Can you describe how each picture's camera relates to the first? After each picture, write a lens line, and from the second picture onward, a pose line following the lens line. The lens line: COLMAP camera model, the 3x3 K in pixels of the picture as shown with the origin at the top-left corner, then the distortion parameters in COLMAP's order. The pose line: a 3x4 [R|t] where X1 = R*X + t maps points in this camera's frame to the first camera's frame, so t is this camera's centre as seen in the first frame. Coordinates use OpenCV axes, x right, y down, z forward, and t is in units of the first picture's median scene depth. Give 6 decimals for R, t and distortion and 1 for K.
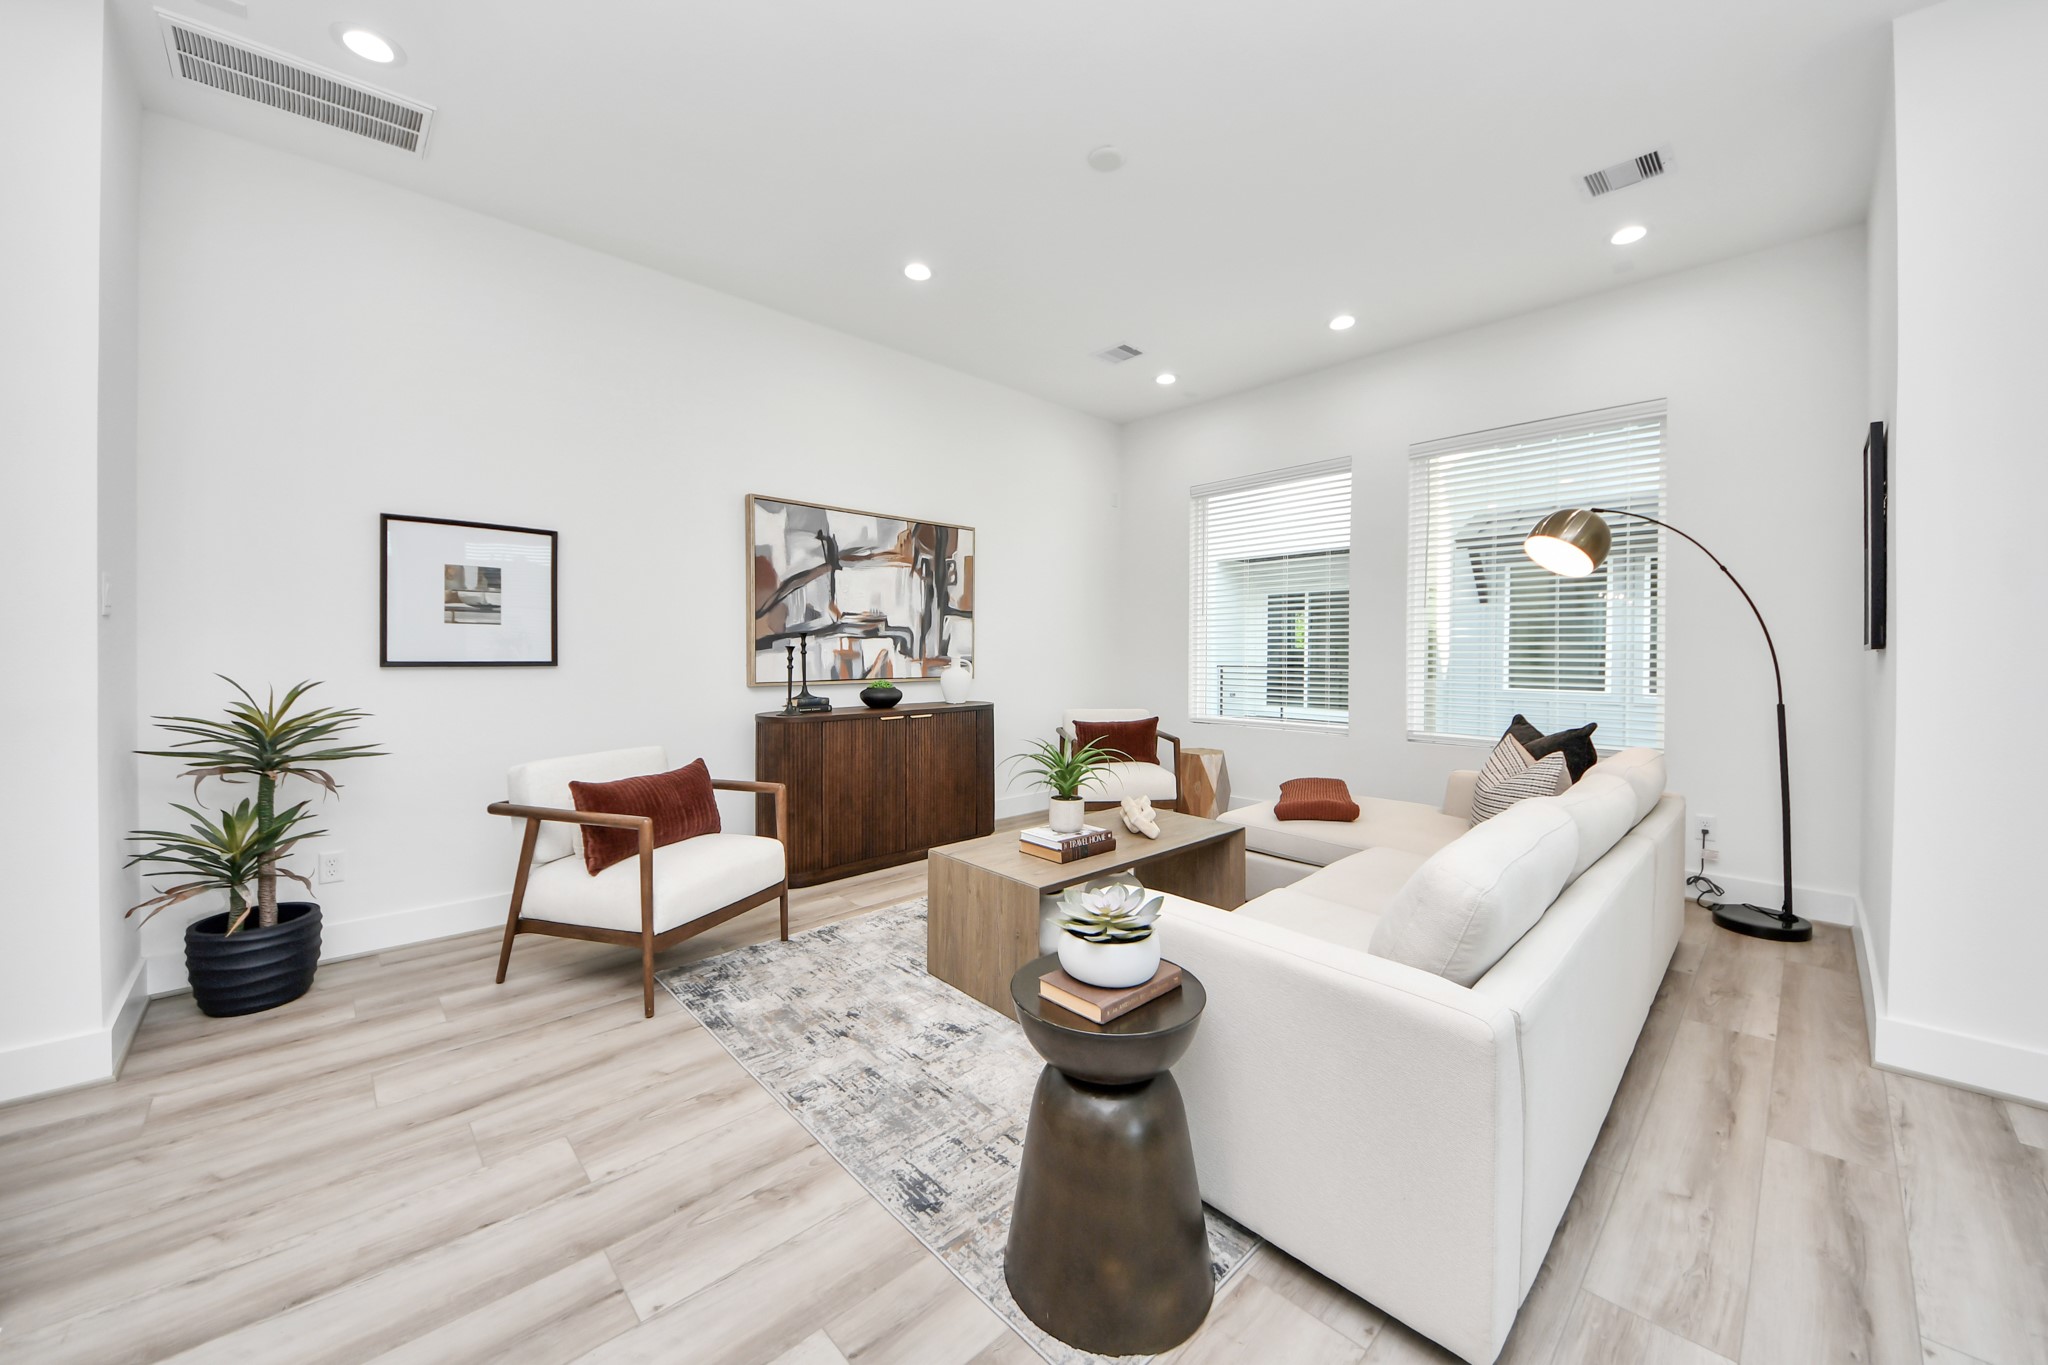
lens RADIAL K [[736.3, 0, 1026.7], [0, 736.3, 642.9], [0, 0, 1]] dist [0.014846, -0.000078]
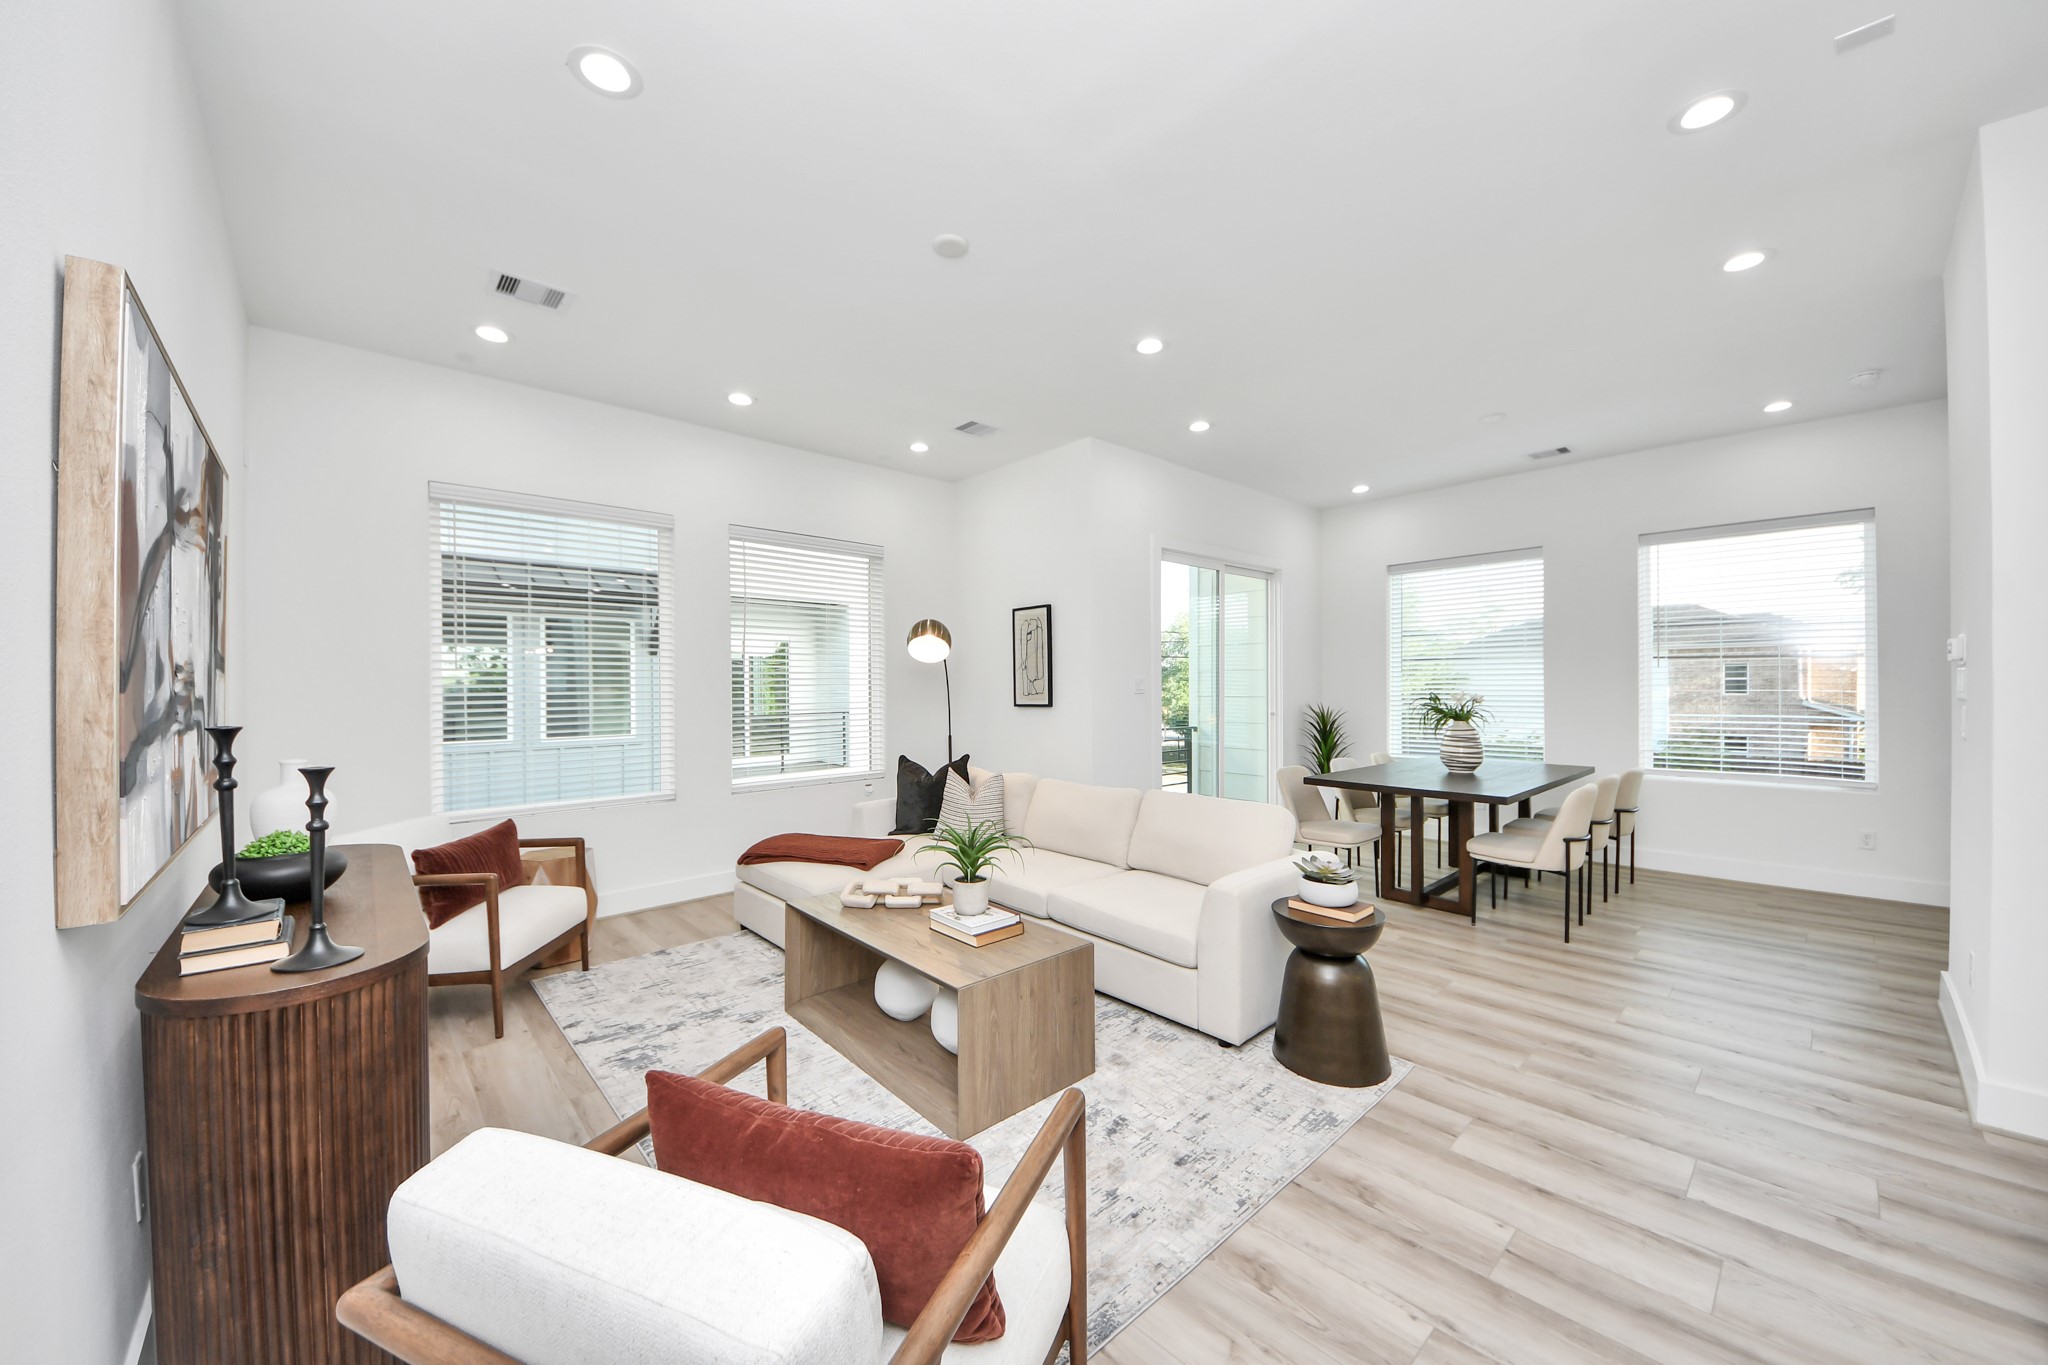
lens RADIAL K [[760.0, 0, 1025.1], [0, 760.0, 696.6], [0, 0, 1]] dist [0.000623, 0.000070]
pose [[0.018546, -0.005619, 0.999812, -1.243660], [-0.011876, 0.999912, 0.005840, -0.041248], [-0.999757, -0.011982, 0.018478, 1.220877]]
